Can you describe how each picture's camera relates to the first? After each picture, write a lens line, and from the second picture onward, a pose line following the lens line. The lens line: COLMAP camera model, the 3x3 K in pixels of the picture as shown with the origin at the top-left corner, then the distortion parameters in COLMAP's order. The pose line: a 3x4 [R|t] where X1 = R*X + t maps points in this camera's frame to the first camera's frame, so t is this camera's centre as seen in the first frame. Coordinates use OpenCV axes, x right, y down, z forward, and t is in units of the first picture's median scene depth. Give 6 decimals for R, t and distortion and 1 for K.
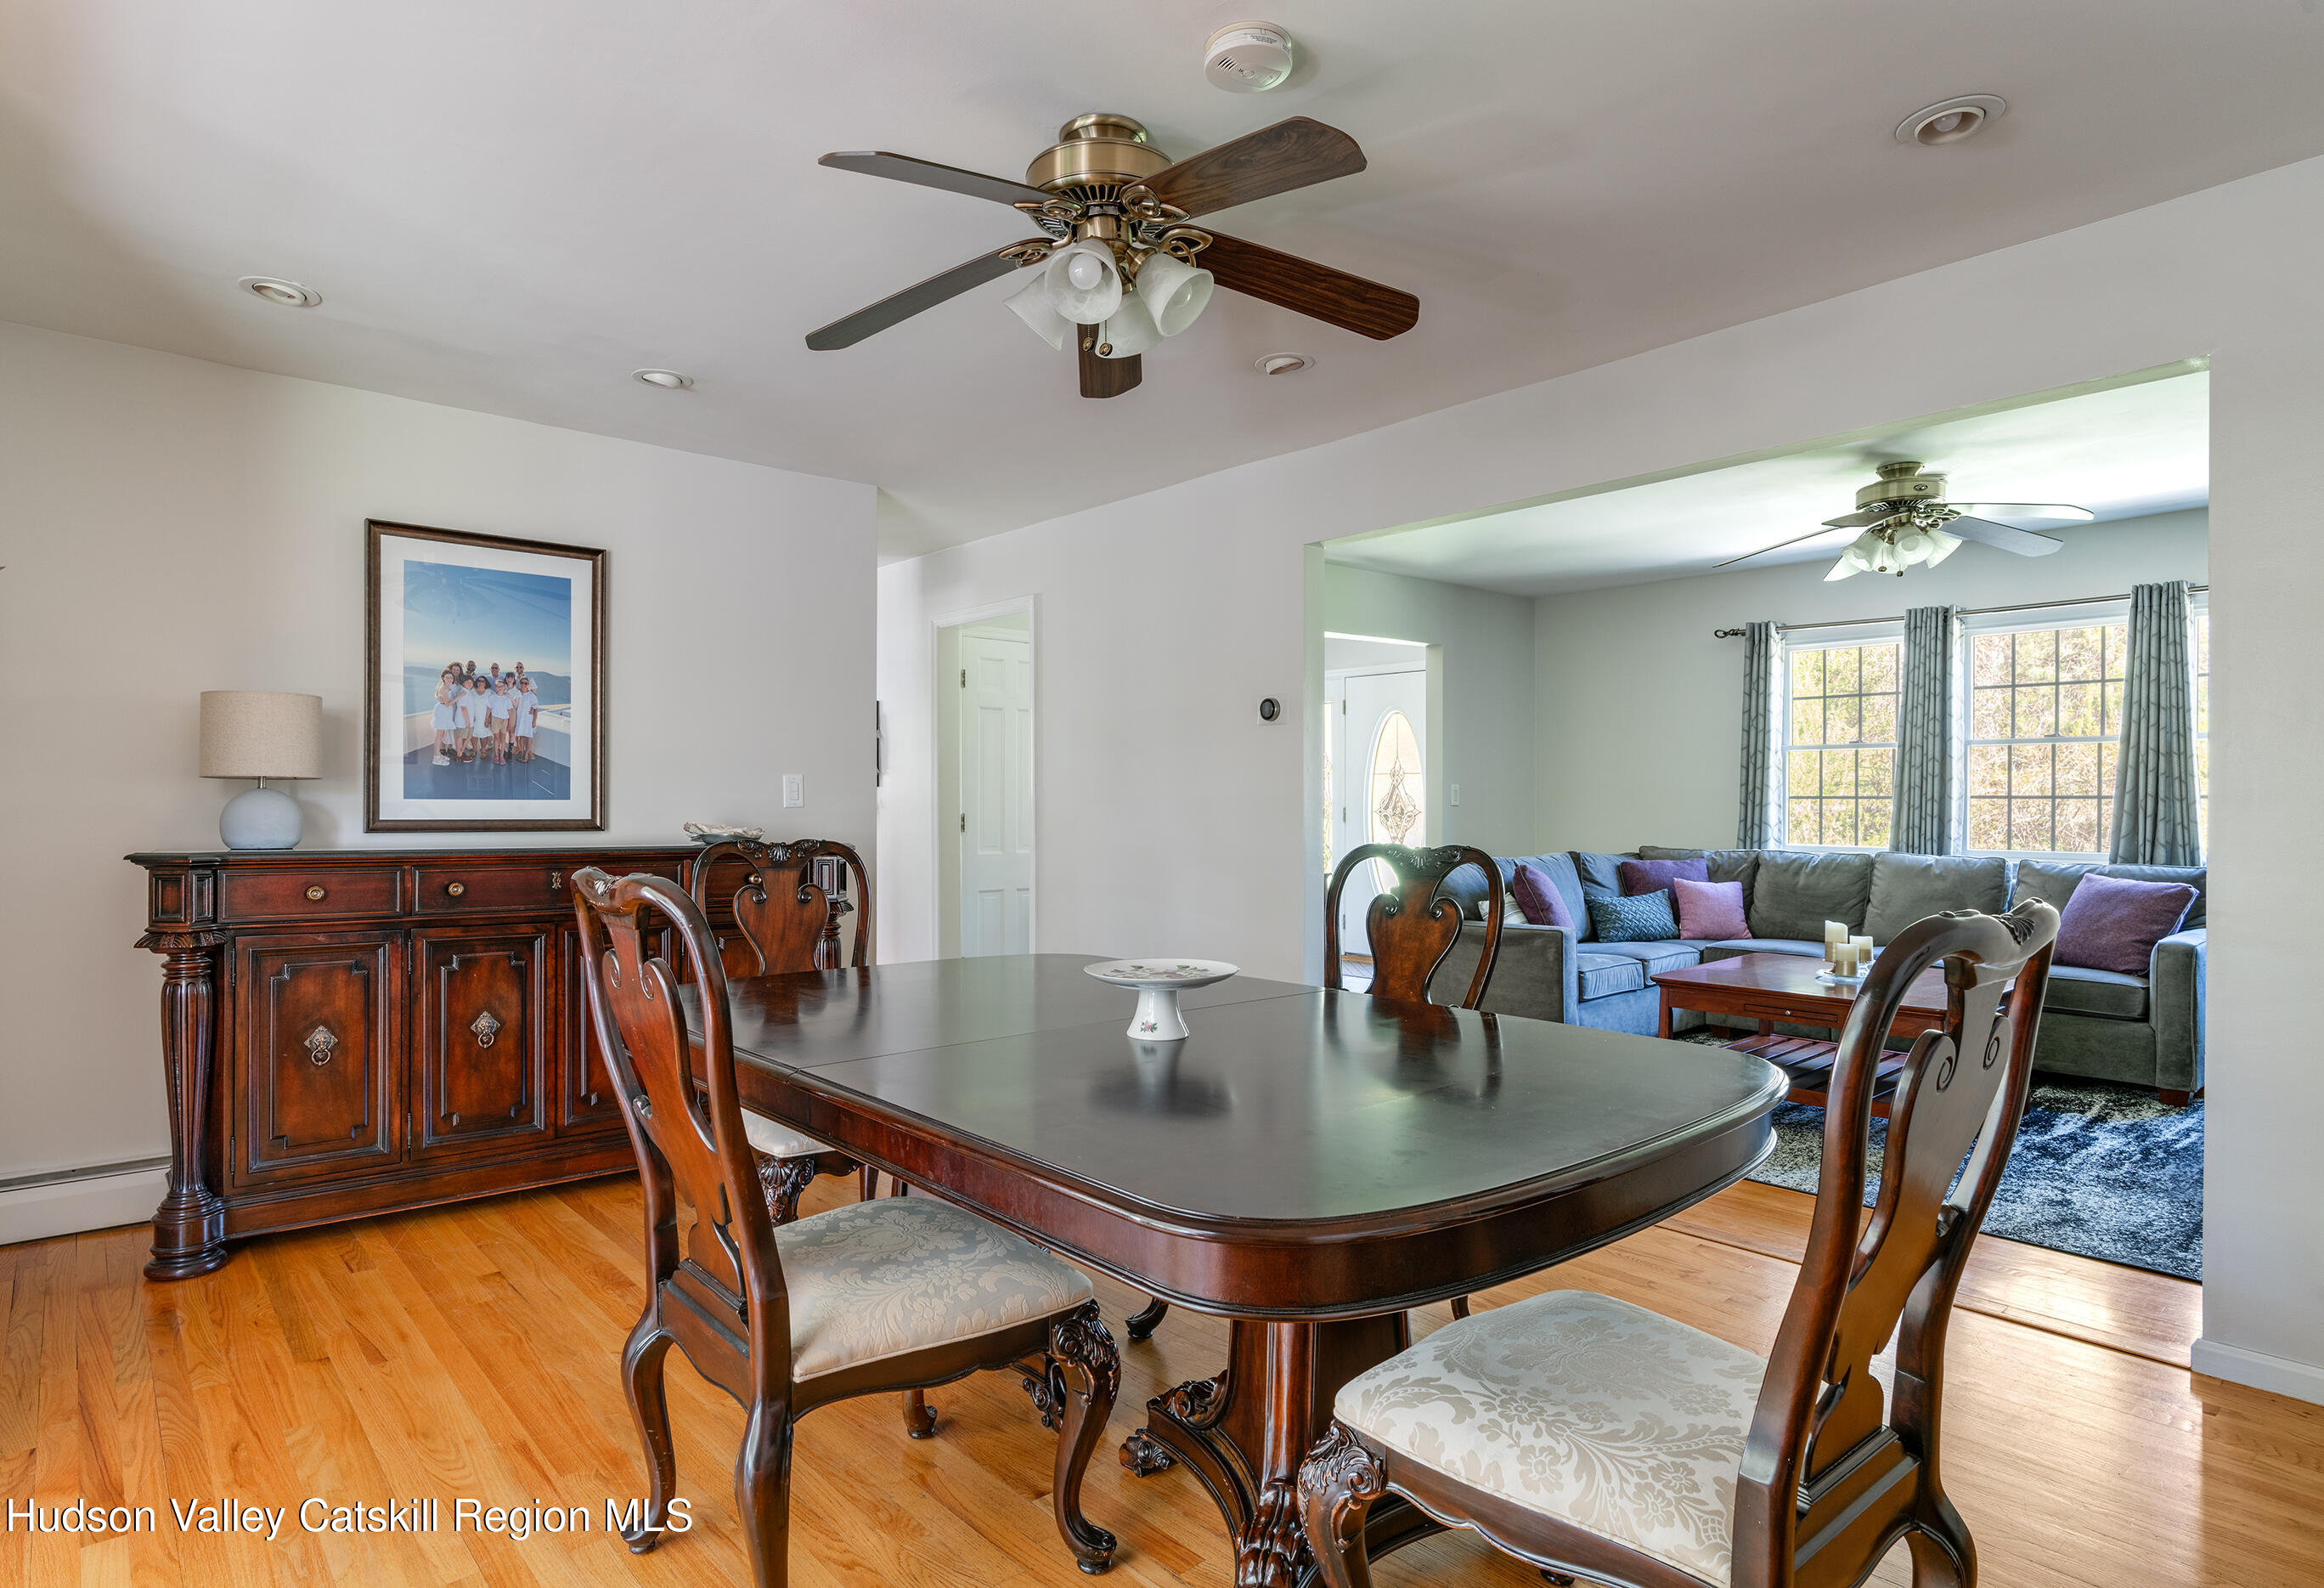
lens RADIAL K [[1267.7, 0, 1153.6], [0, 1267.7, 805.2], [0, 0, 1]] dist [0.000982, -0.000029]
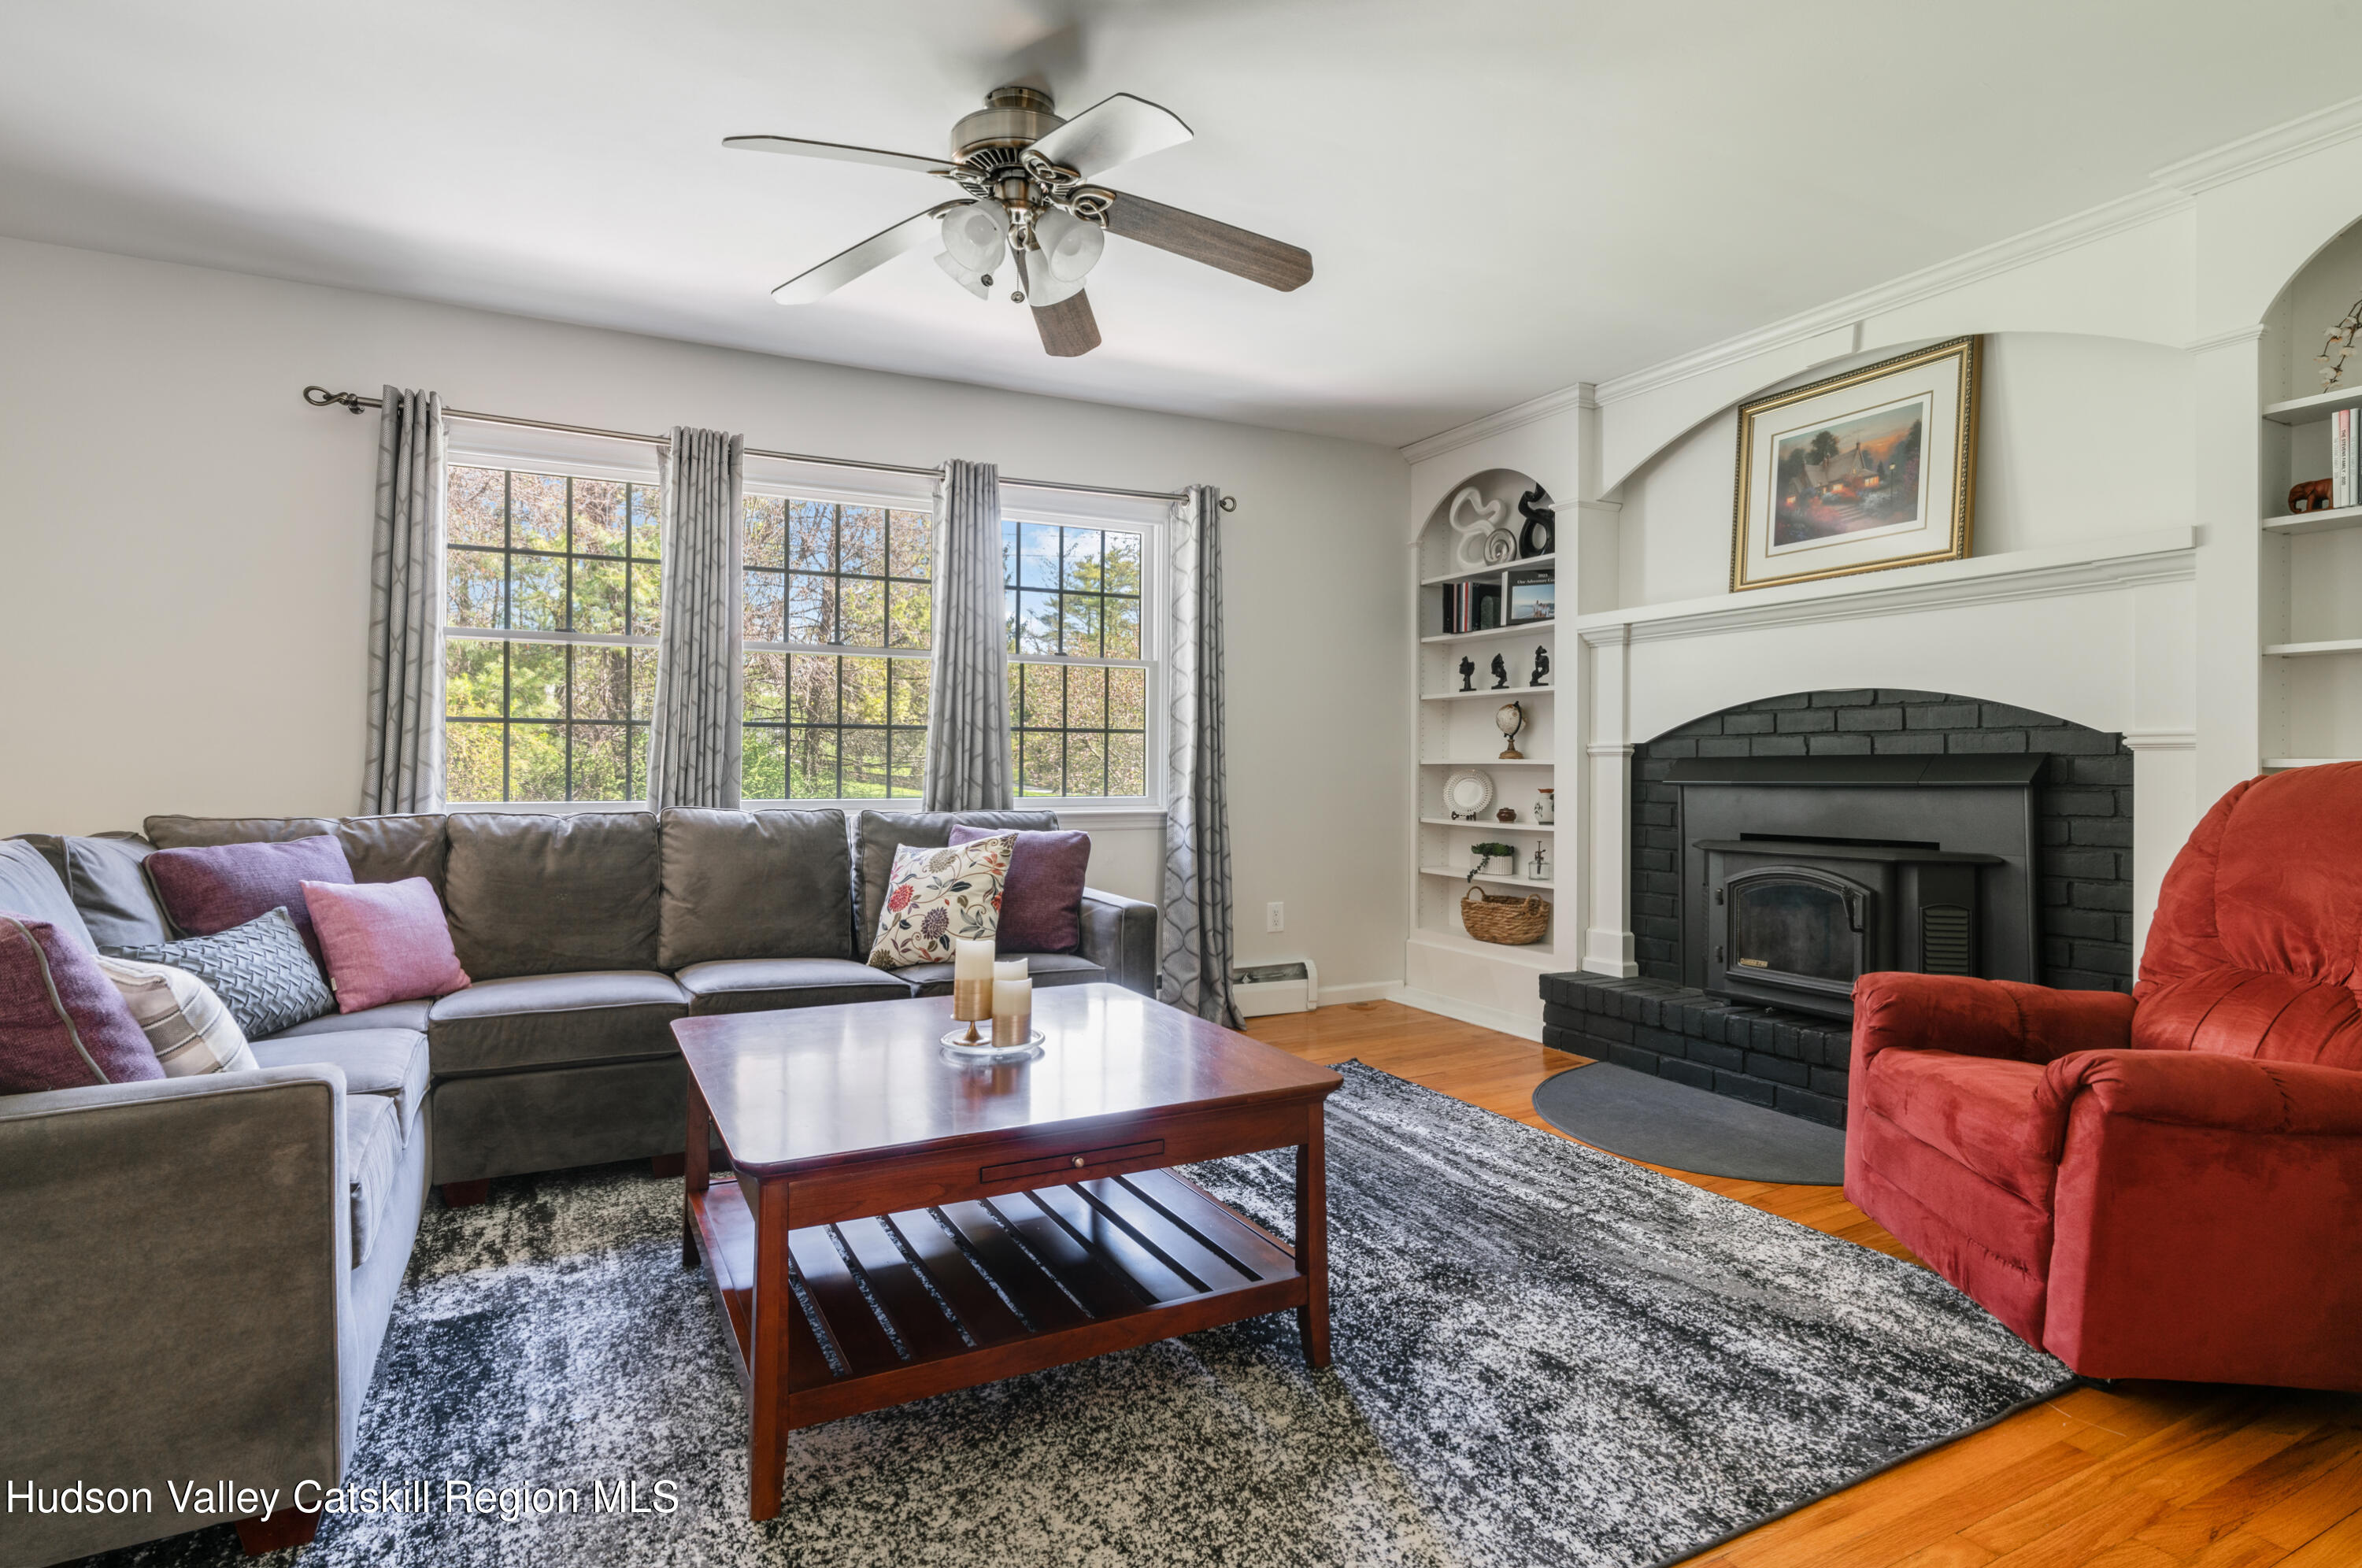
lens RADIAL K [[1197.9, 0, 1167.9], [0, 1197.9, 774.6], [0, 0, 1]] dist [-0.002797, 0.000961]
pose [[0.244917, -0.012496, 0.969463, 0.067137], [-0.000417, 0.999915, 0.012994, 0.012535], [-0.969544, -0.003587, 0.244891, 0.612877]]
